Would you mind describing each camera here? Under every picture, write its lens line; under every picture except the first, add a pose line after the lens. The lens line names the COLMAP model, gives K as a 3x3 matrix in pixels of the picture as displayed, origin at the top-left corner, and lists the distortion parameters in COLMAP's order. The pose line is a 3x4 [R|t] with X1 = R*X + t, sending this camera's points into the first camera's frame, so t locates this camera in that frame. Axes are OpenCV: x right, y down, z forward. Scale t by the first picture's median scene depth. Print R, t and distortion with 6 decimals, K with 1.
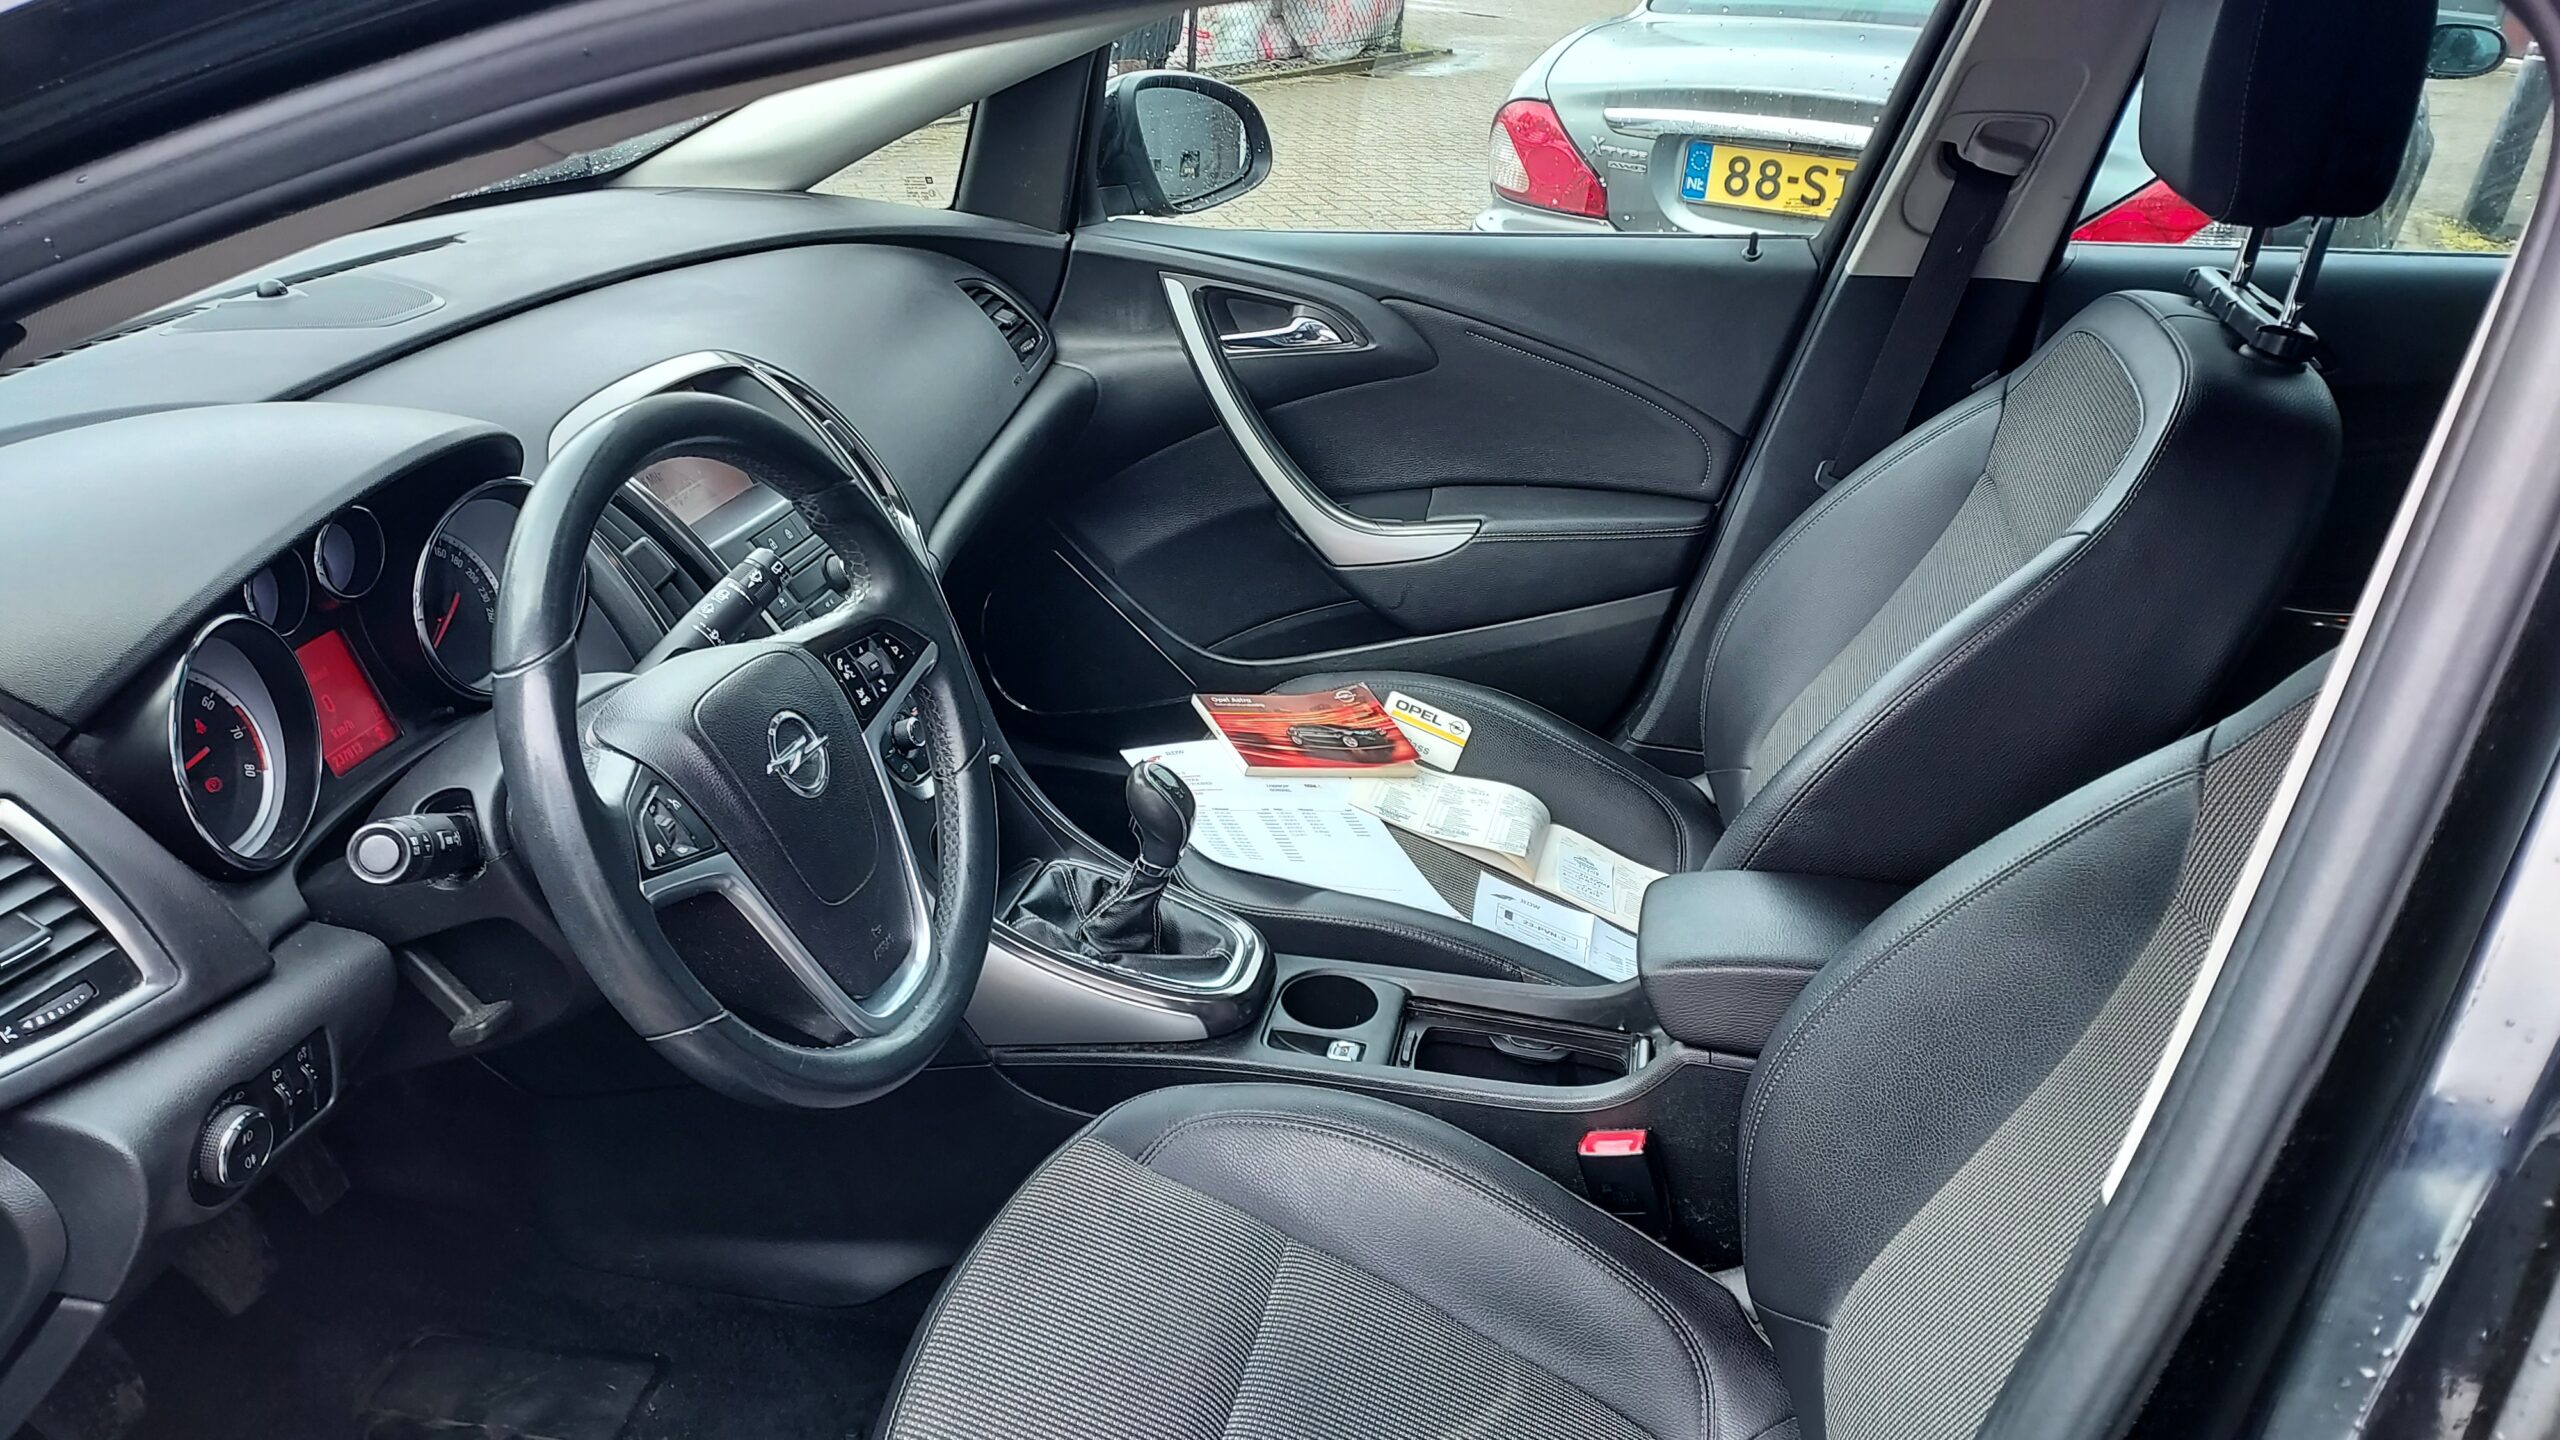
lens RADIAL K [[1842.7, 0, 1280.0], [0, 1842.7, 720.0], [0, 0, 1]] dist [0.050330, -0.005559]
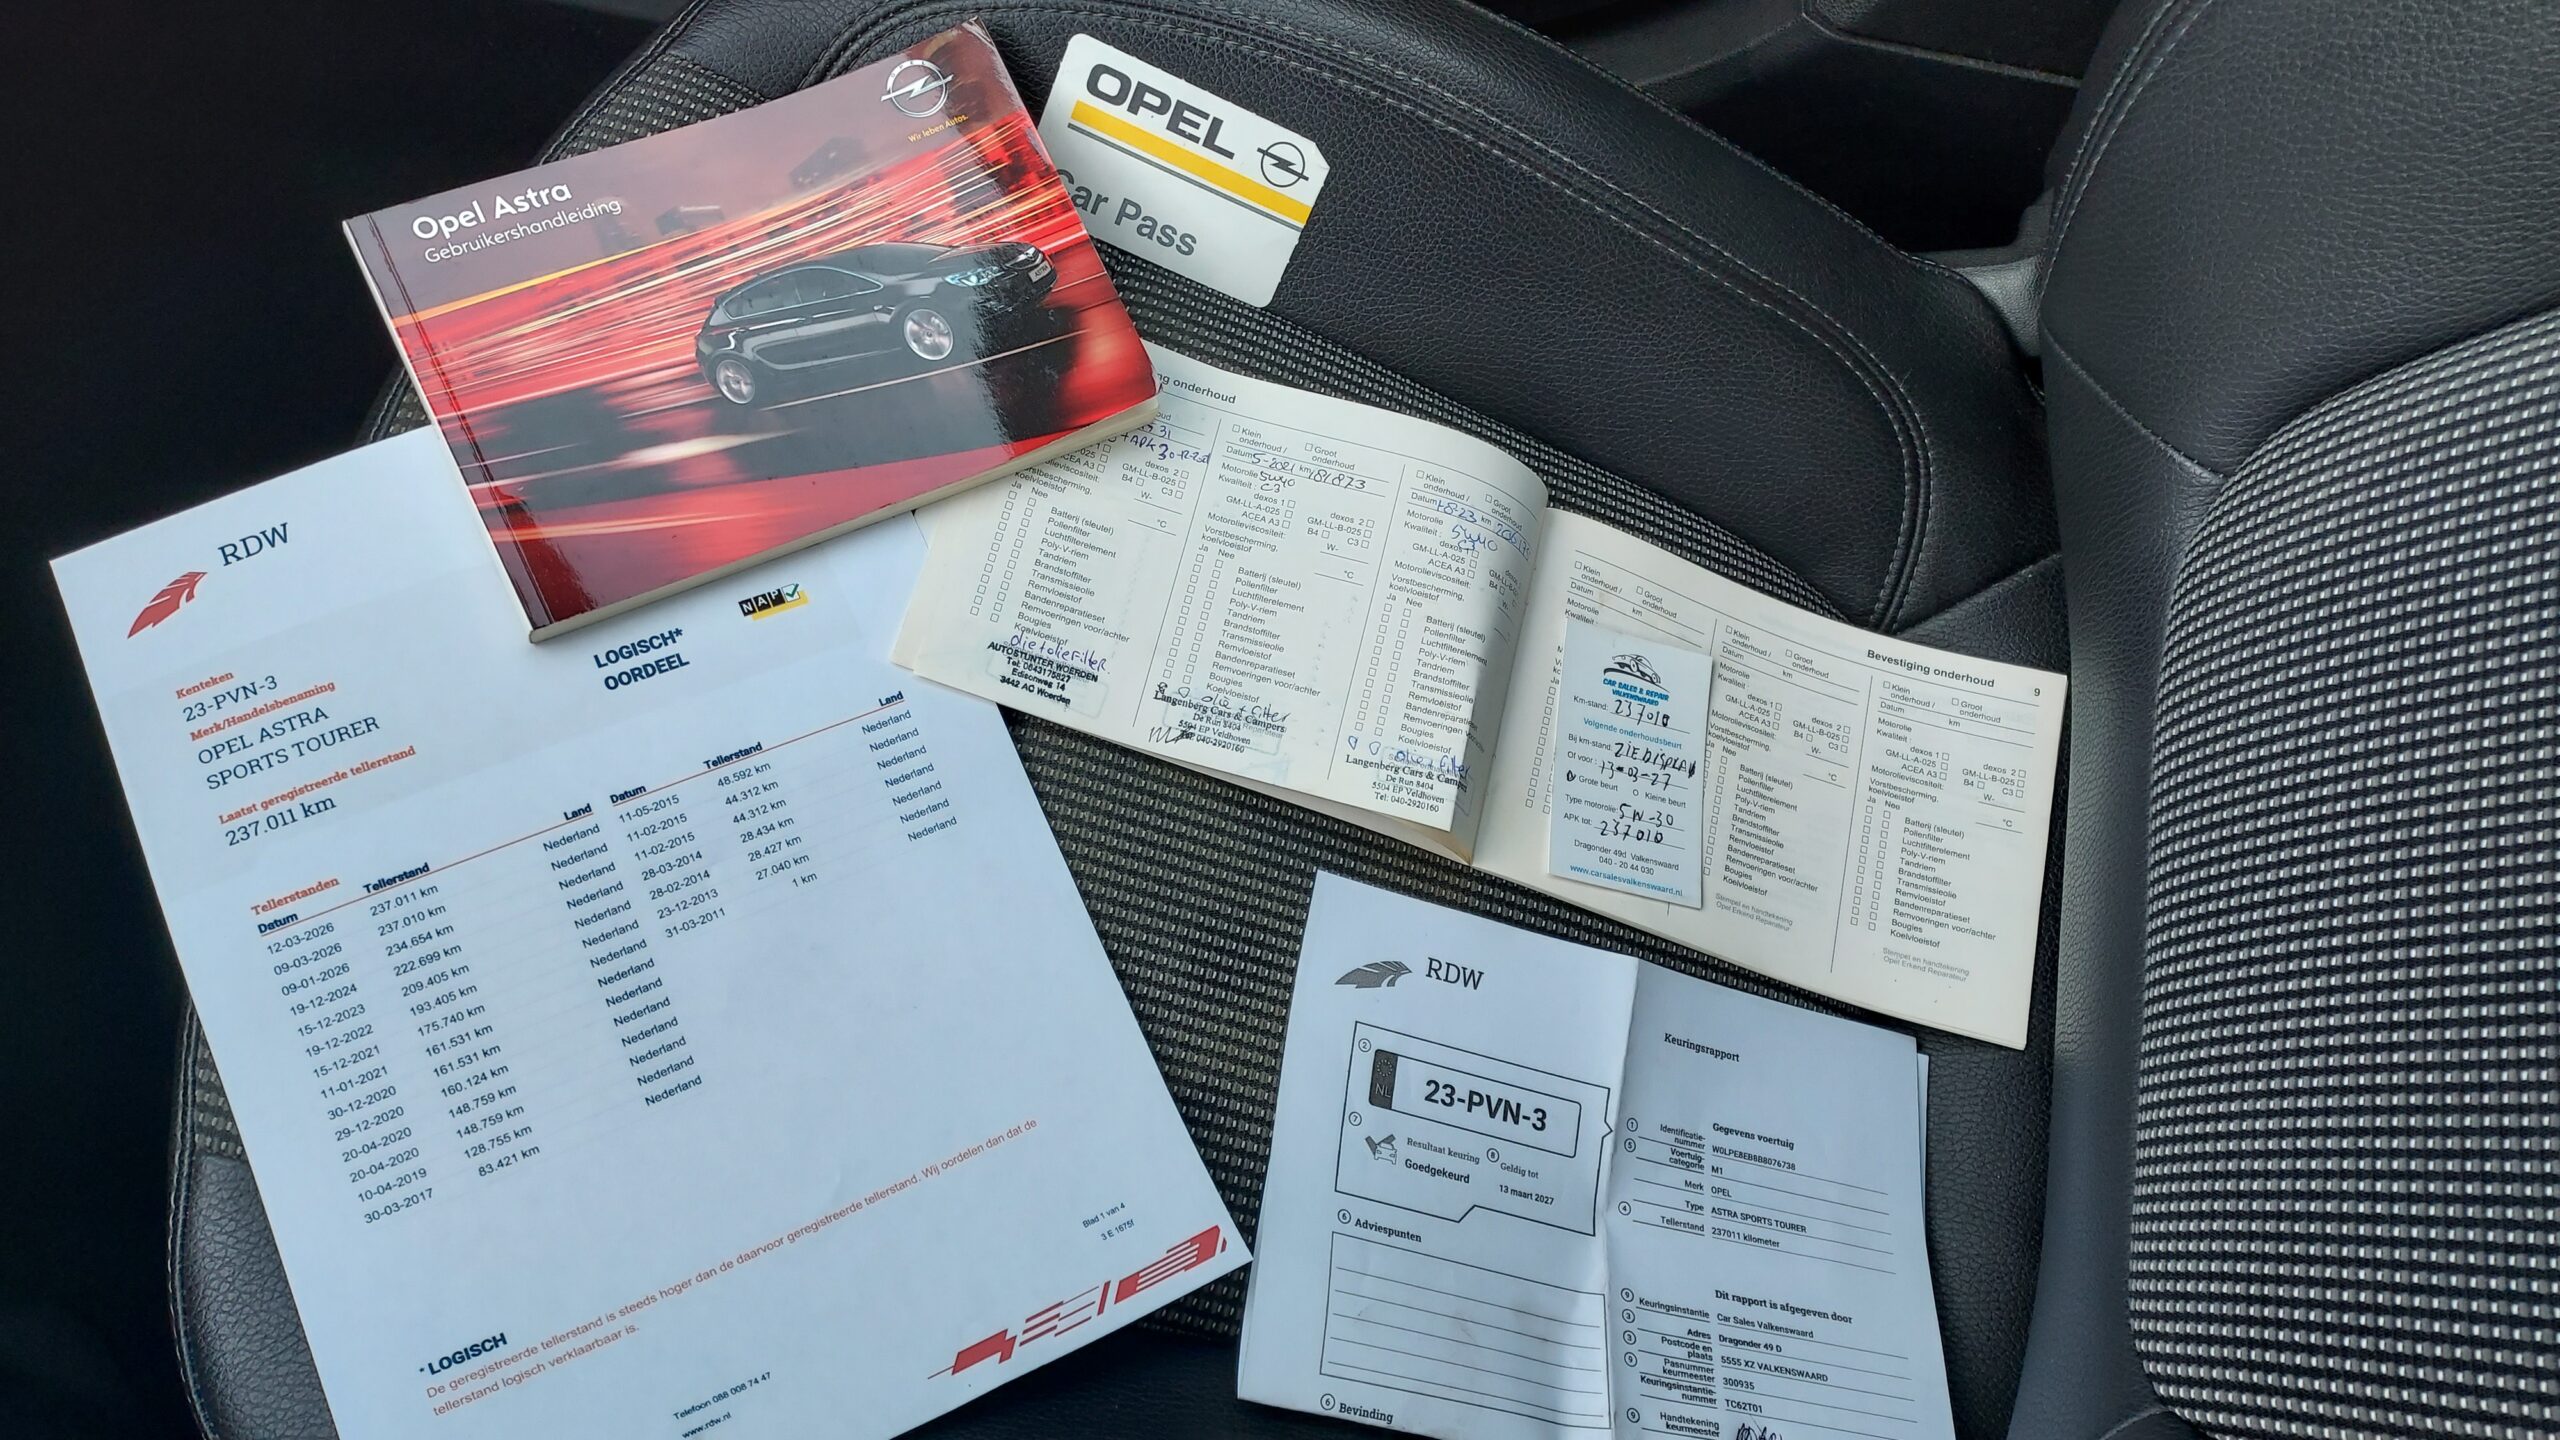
lens RADIAL K [[1792.4, 0, 1280.0], [0, 1792.4, 720.0], [0, 0, 1]] dist [0.042529, -0.061091]
pose [[0.999688, -0.024221, 0.006042, 0.095010], [0.013198, 0.718285, 0.695624, -0.147857], [-0.021188, -0.695328, 0.718381, 0.741567]]
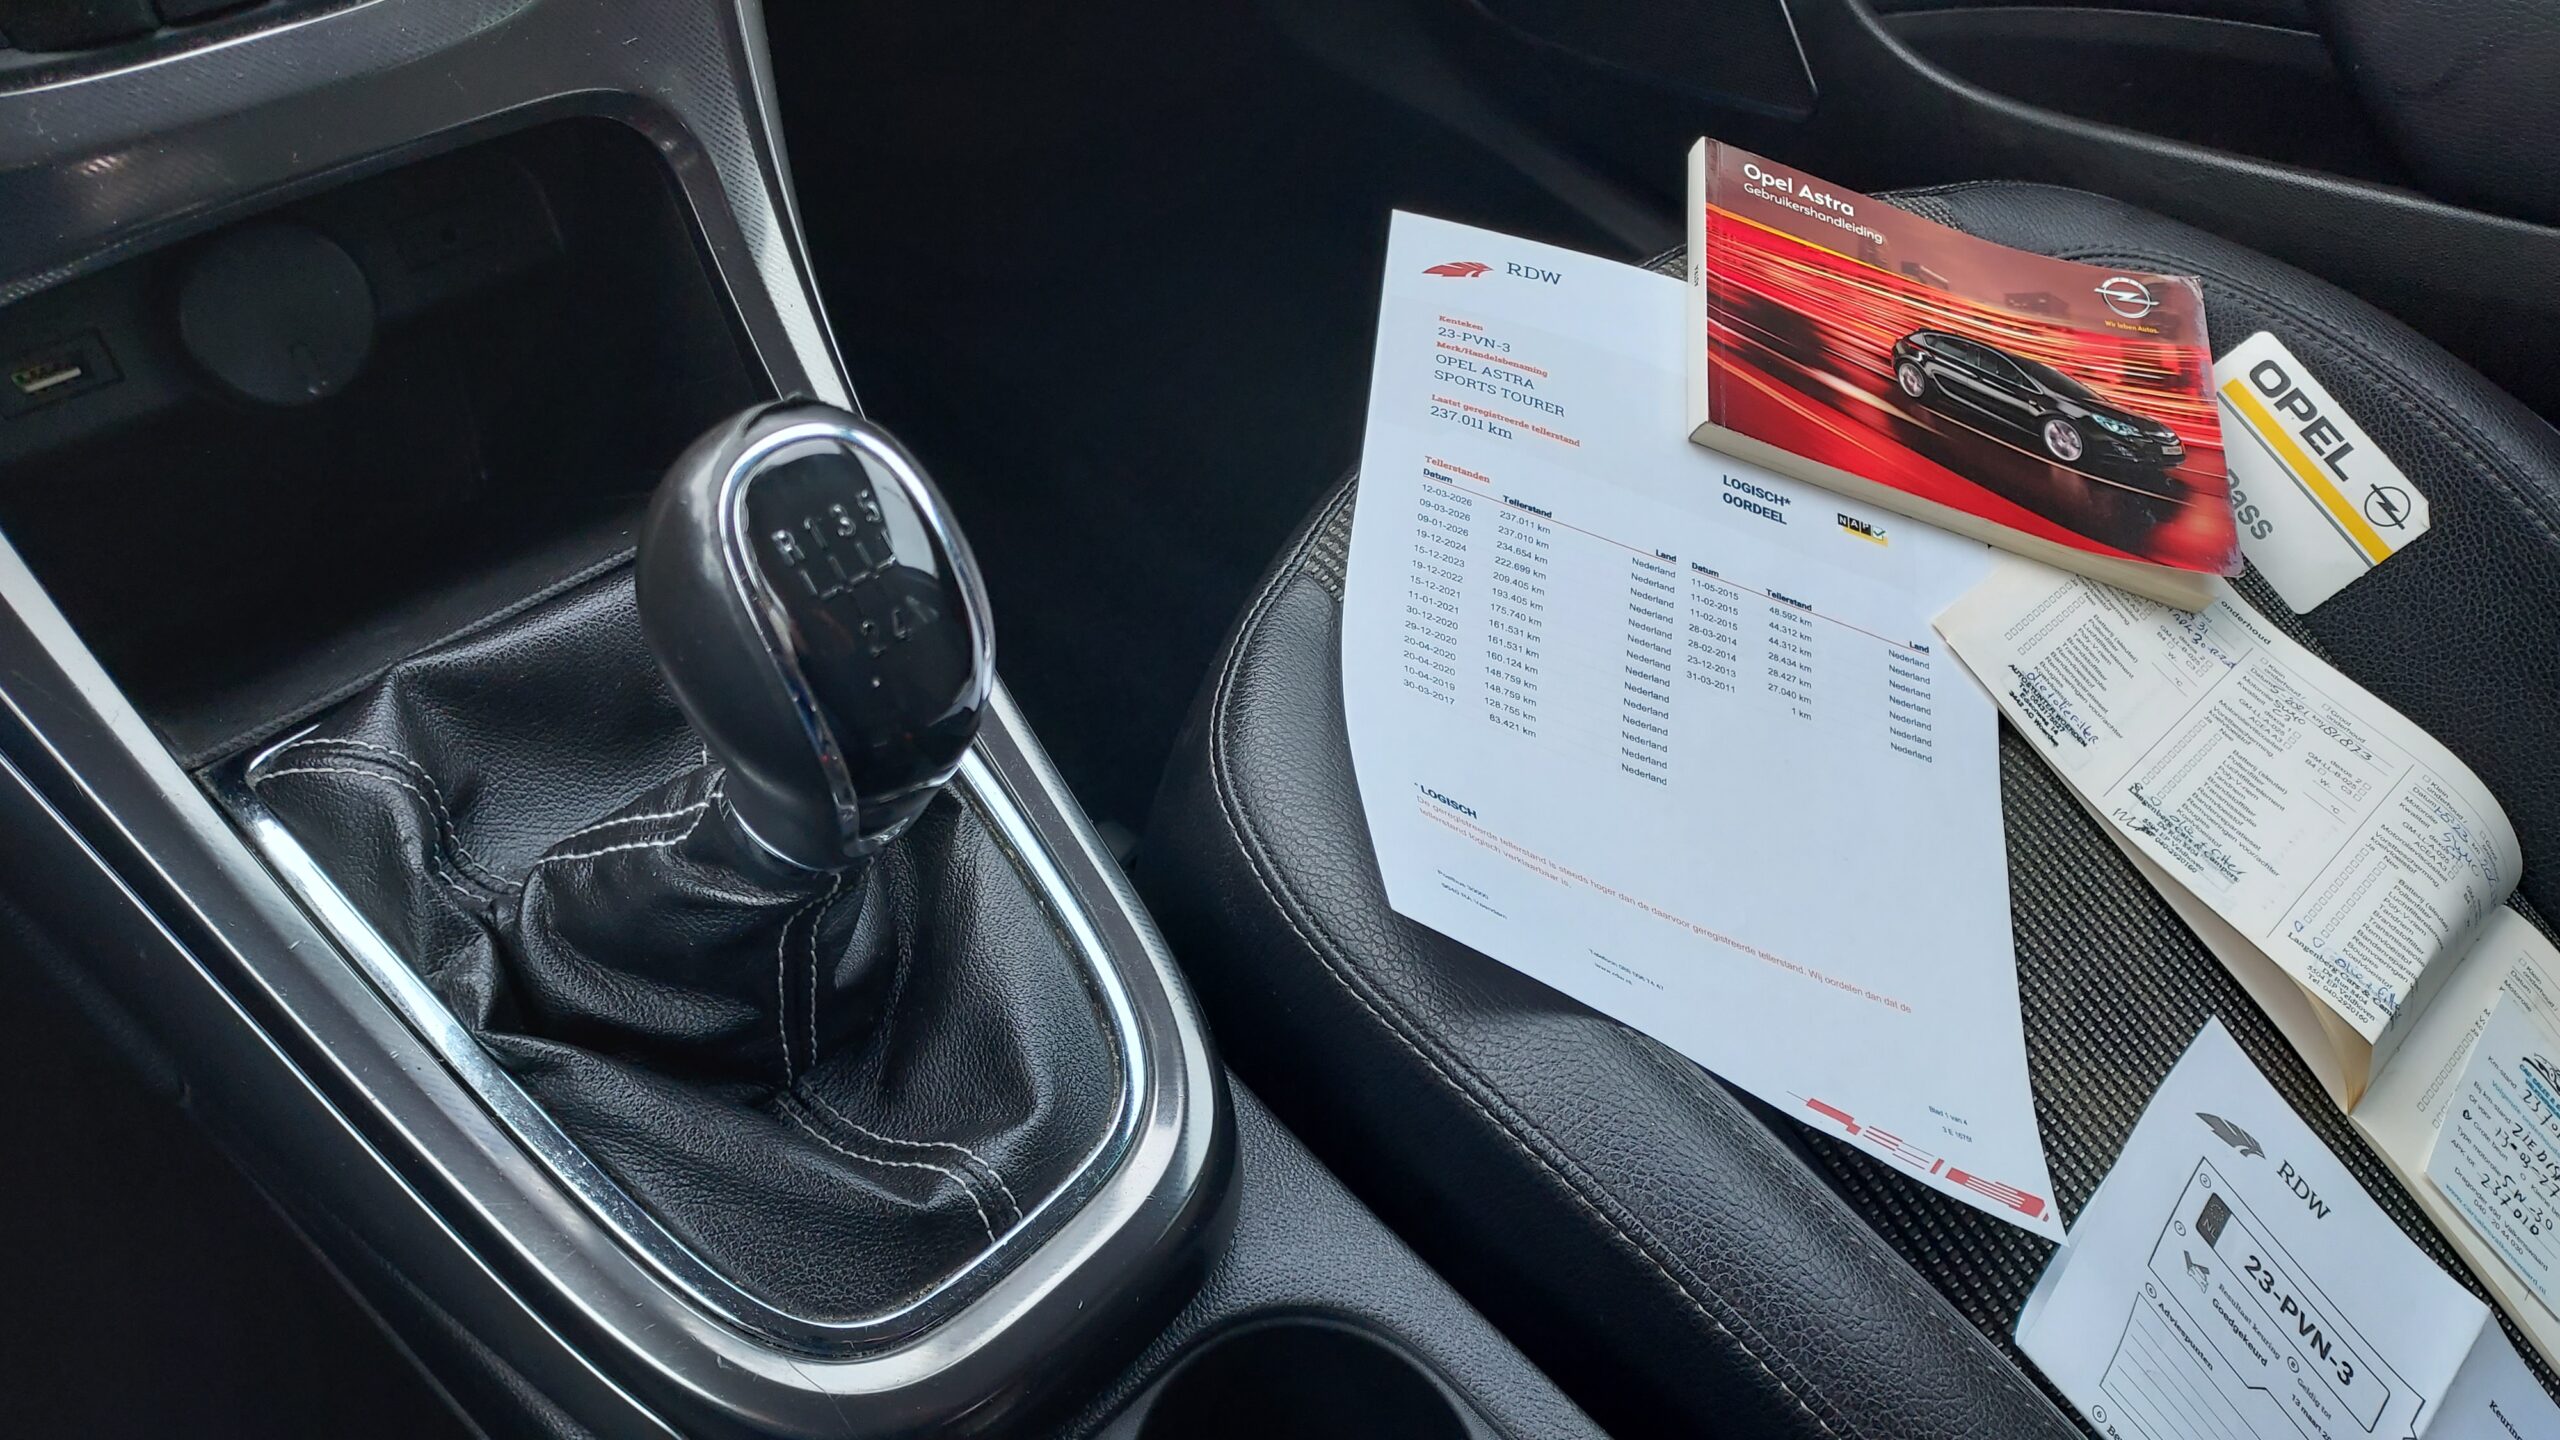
lens RADIAL K [[1792.4, 0, 1280.0], [0, 1792.4, 720.0], [0, 0, 1]] dist [0.042529, -0.061091]
pose [[0.843638, 0.463739, -0.270593, 0.032144], [-0.334270, 0.848043, 0.411201, -0.032835], [0.420164, -0.256453, 0.870456, 0.633058]]
